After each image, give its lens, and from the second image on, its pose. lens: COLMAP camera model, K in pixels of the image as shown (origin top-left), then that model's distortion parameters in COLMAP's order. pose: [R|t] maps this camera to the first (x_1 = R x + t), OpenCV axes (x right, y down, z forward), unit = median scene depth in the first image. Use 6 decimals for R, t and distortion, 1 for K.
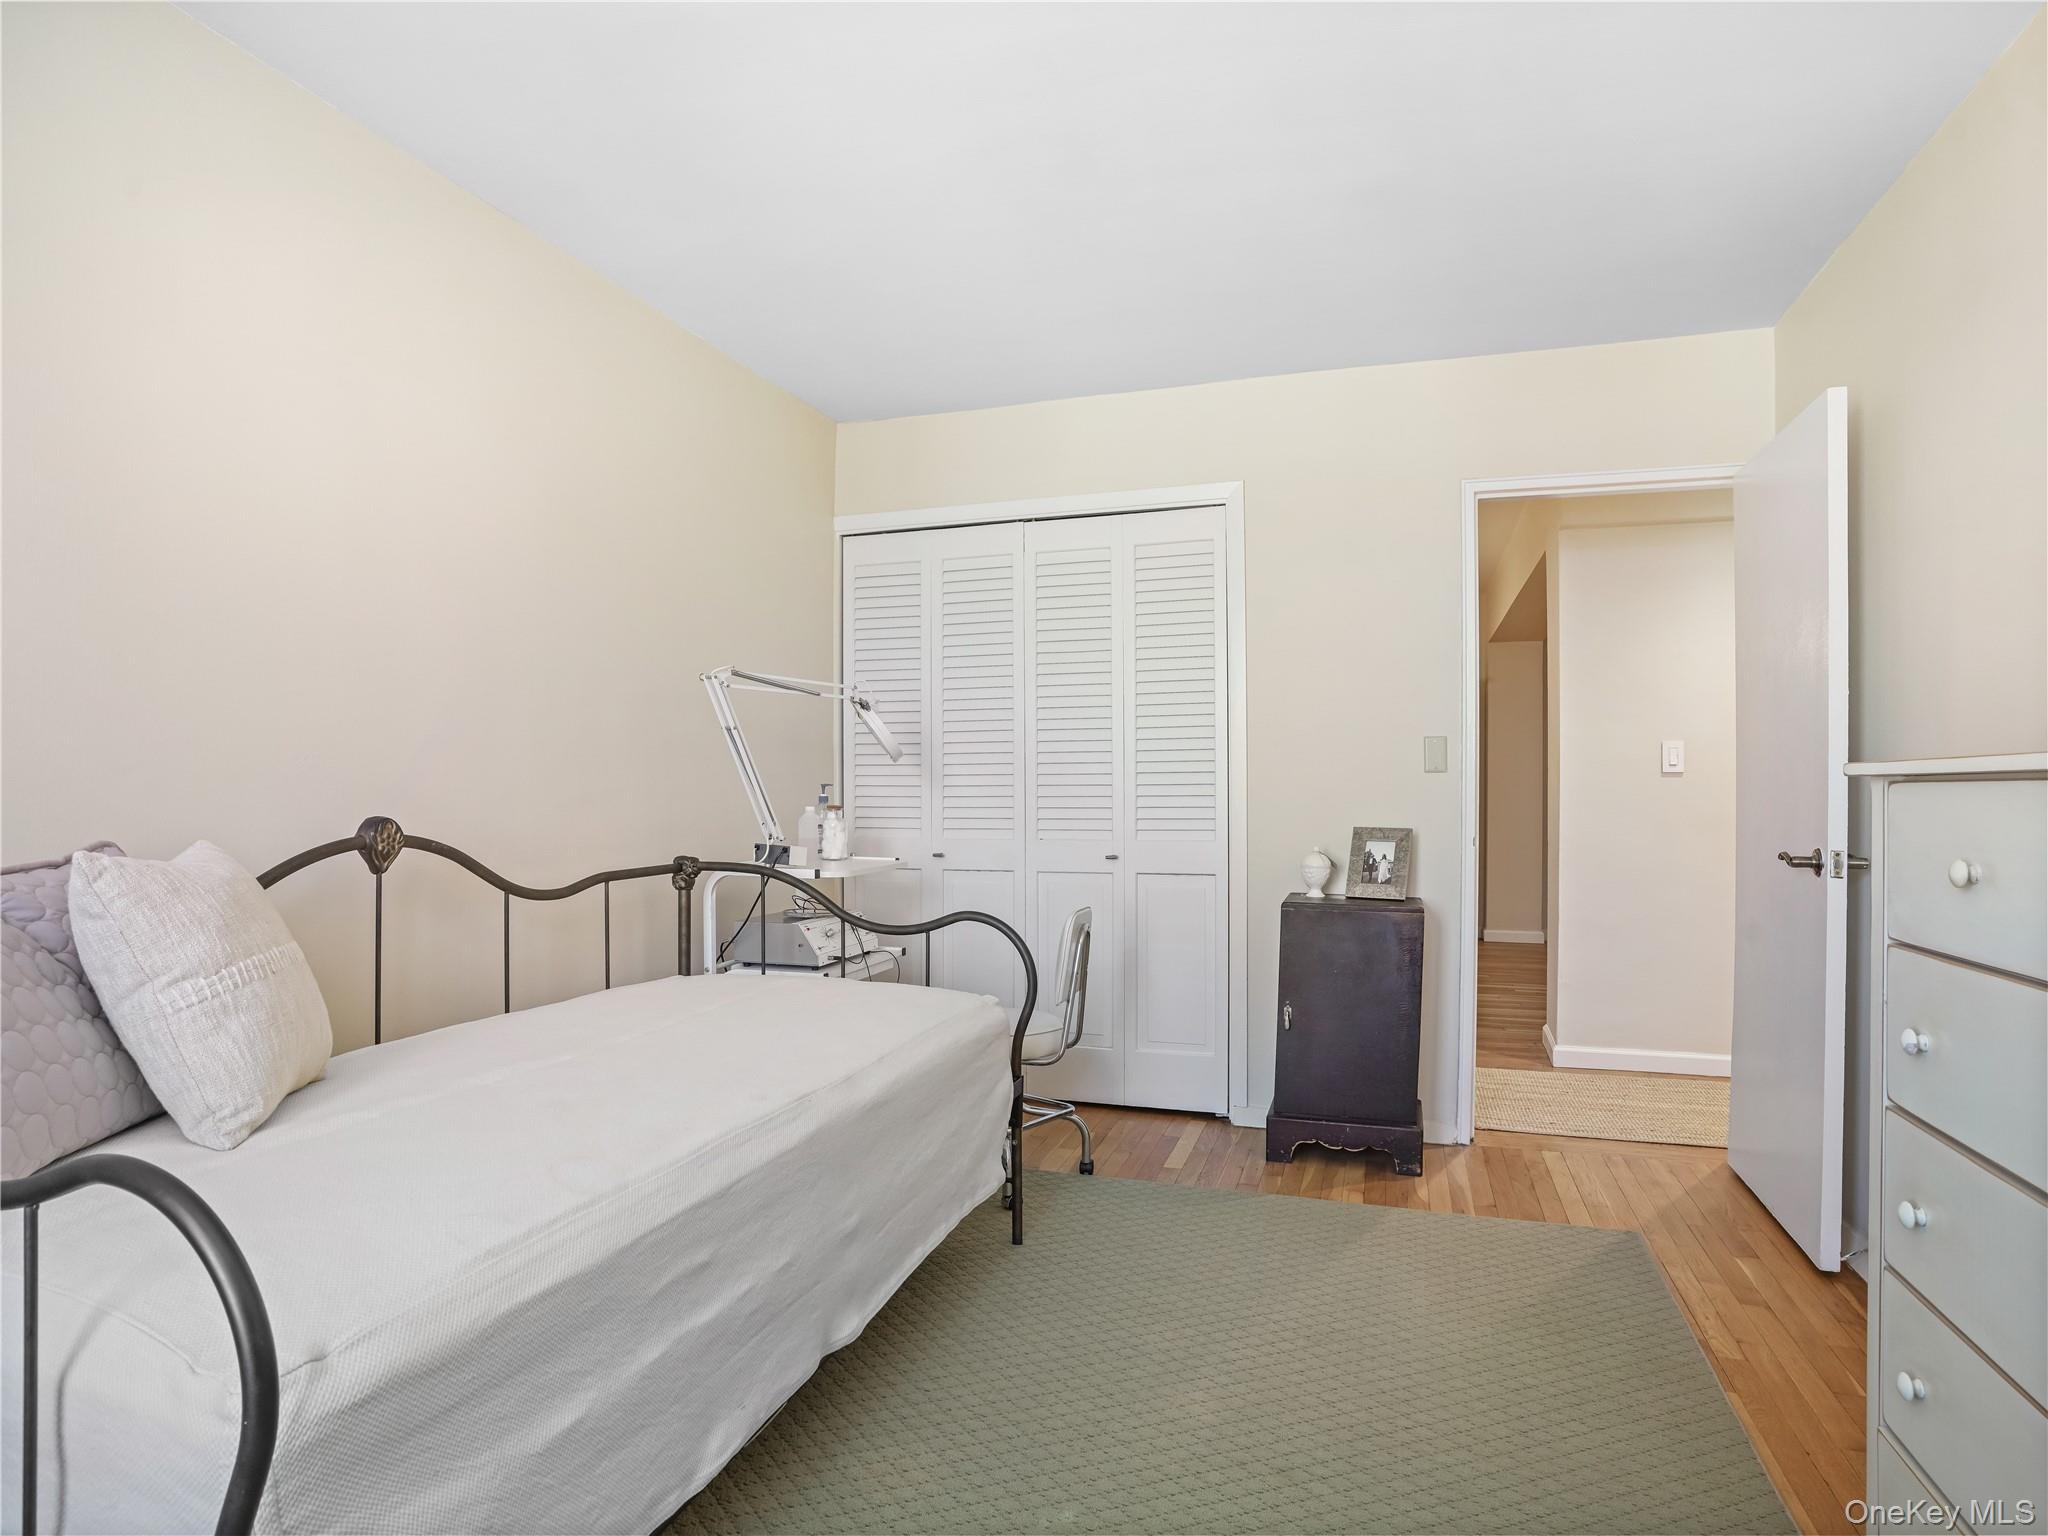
lens RADIAL K [[1125.4, 0, 1024.0], [0, 1125.4, 777.6], [0, 0, 1]] dist [-0.059692, 0.010531]
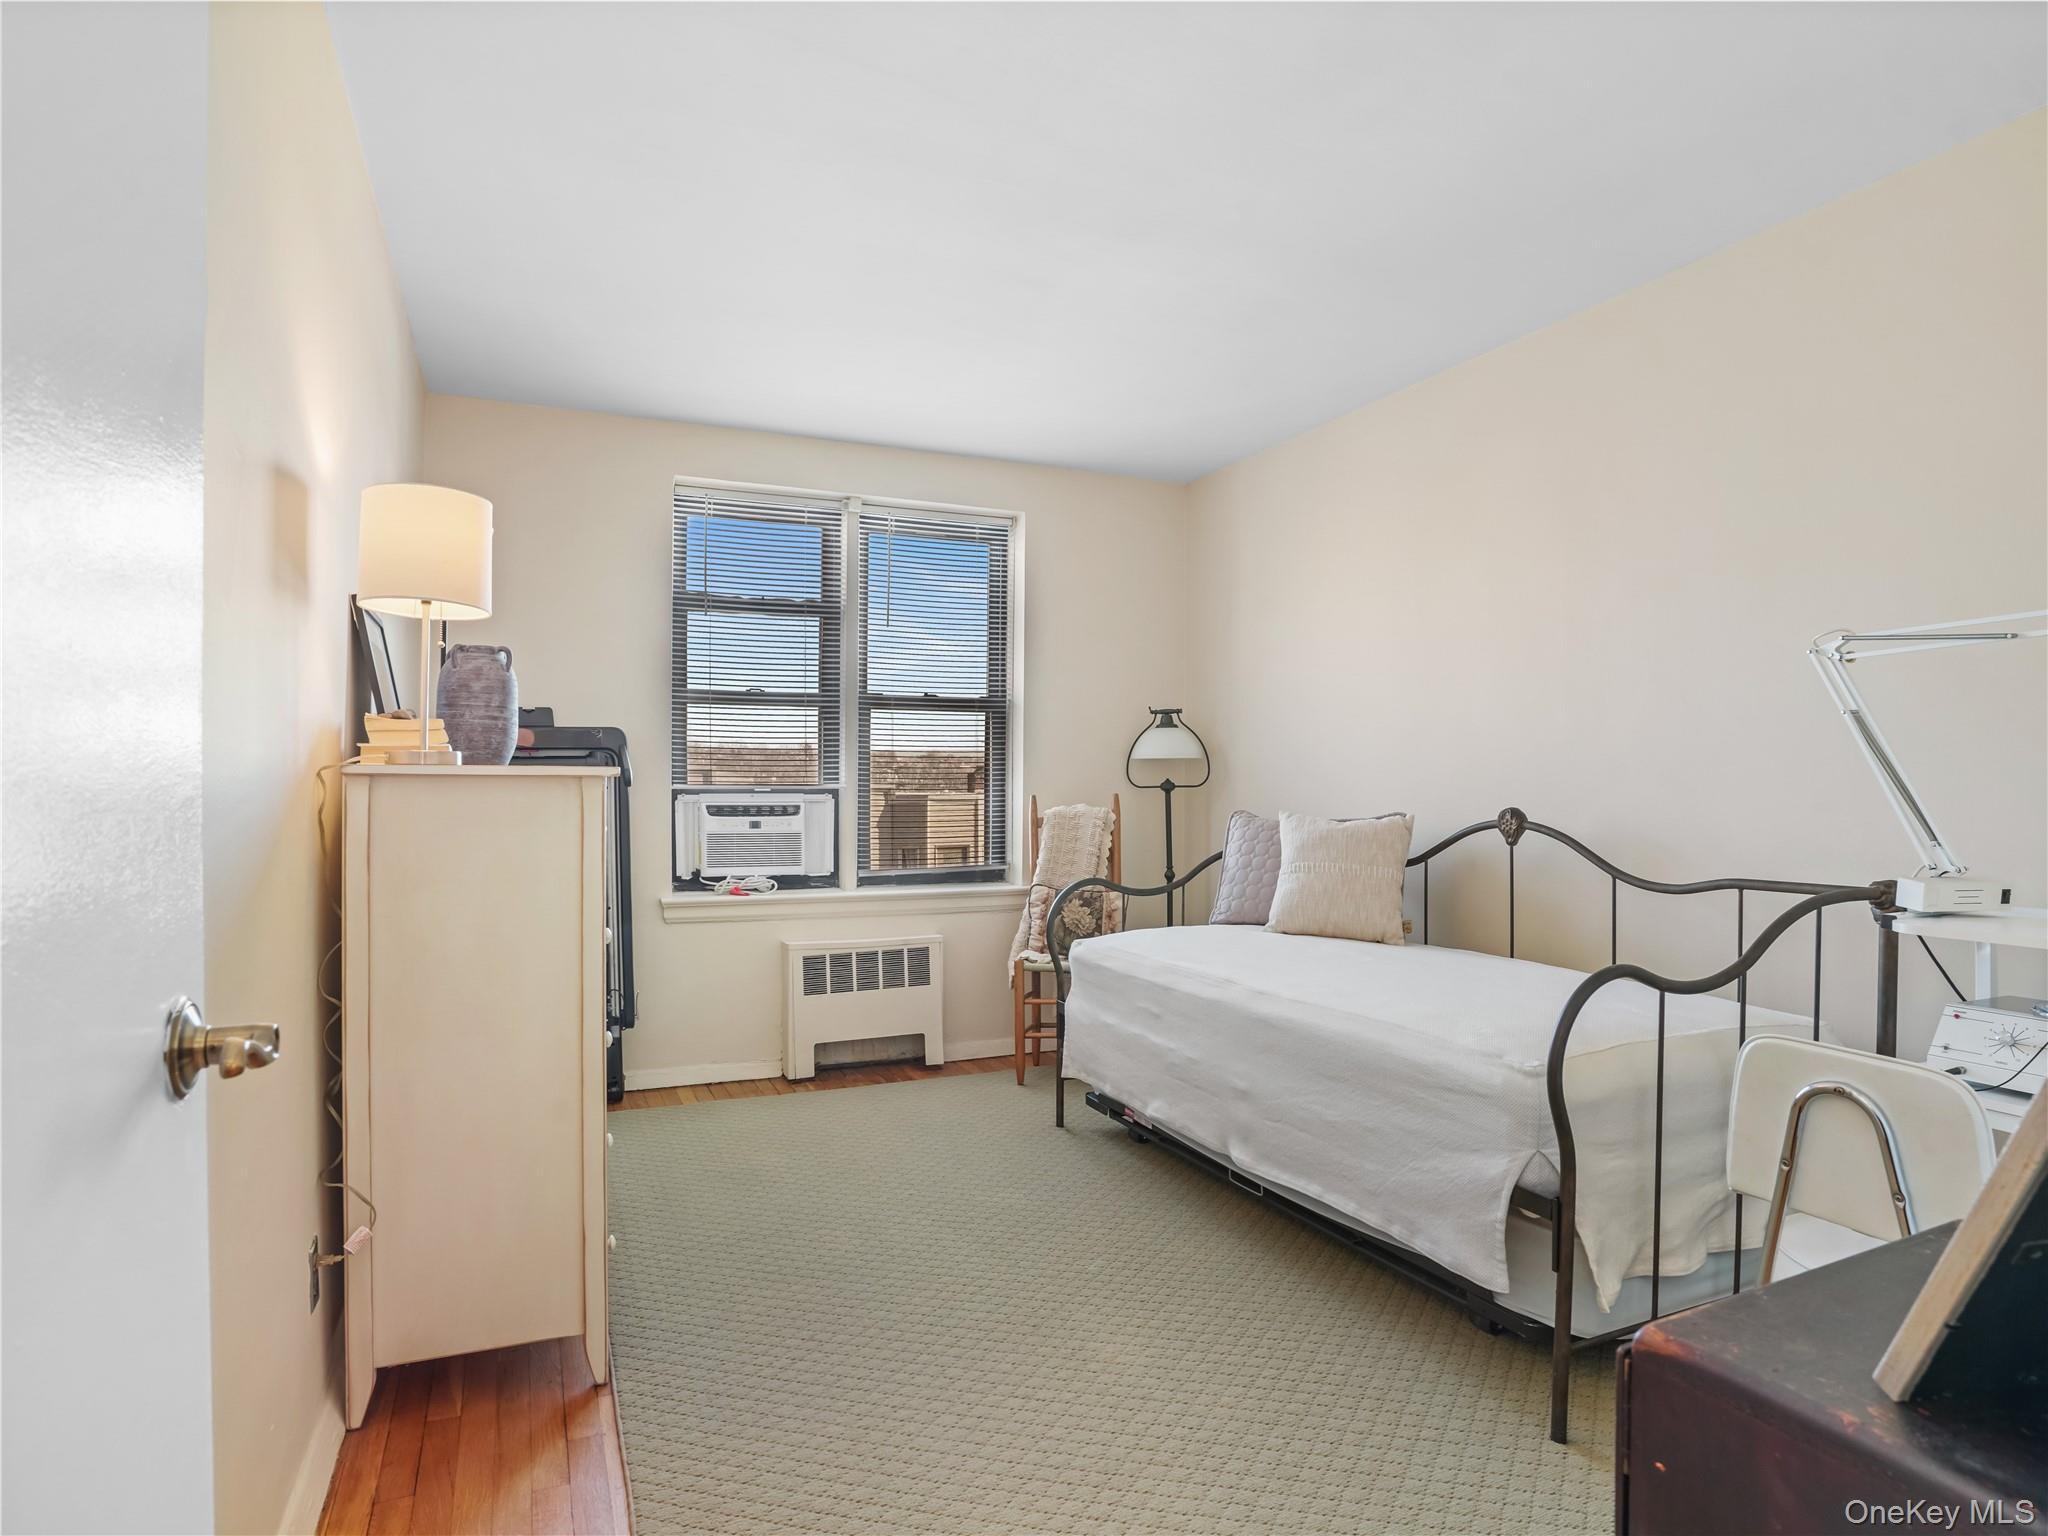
lens RADIAL K [[1125.4, 0, 1024.2], [0, 1125.4, 766.1], [0, 0, 1]] dist [-0.059692, 0.010531]
pose [[-0.733555, -0.015814, -0.679446, 0.928664], [-0.001495, 0.999764, -0.021656, 0.012660], [0.679629, -0.014870, -0.733406, 1.659723]]
